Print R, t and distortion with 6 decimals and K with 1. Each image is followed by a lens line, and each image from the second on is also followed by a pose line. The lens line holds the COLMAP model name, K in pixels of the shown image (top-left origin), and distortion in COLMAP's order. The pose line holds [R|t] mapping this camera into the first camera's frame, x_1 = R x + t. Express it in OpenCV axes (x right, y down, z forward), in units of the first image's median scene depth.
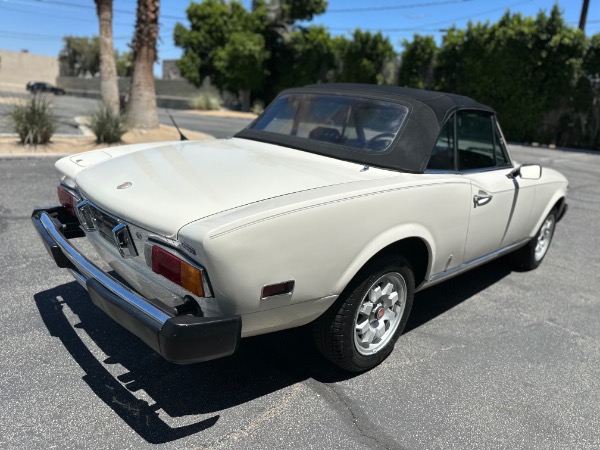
lens RADIAL K [[425.8, 0, 305.8], [0, 425.8, 232.7], [0, 0, 1]] dist [0.008766, -0.020270]
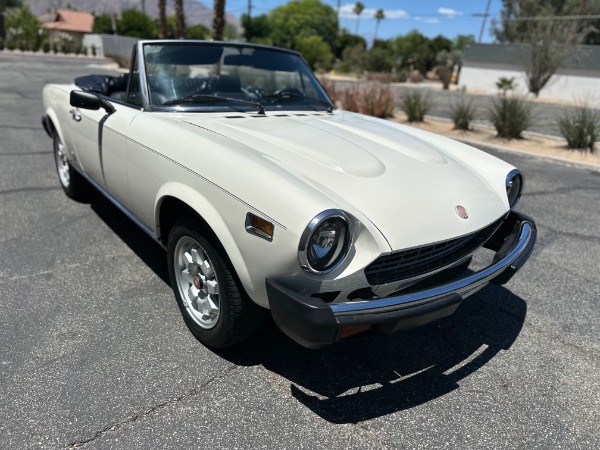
lens RADIAL K [[425.8, 0, 305.2], [0, 425.8, 231.1], [0, 0, 1]] dist [0.008766, -0.020270]
pose [[-0.086690, 0.274418, -0.957695, 0.208048], [-0.357725, 0.888628, 0.287009, -0.047618], [0.929794, 0.367472, 0.021131, 0.223592]]
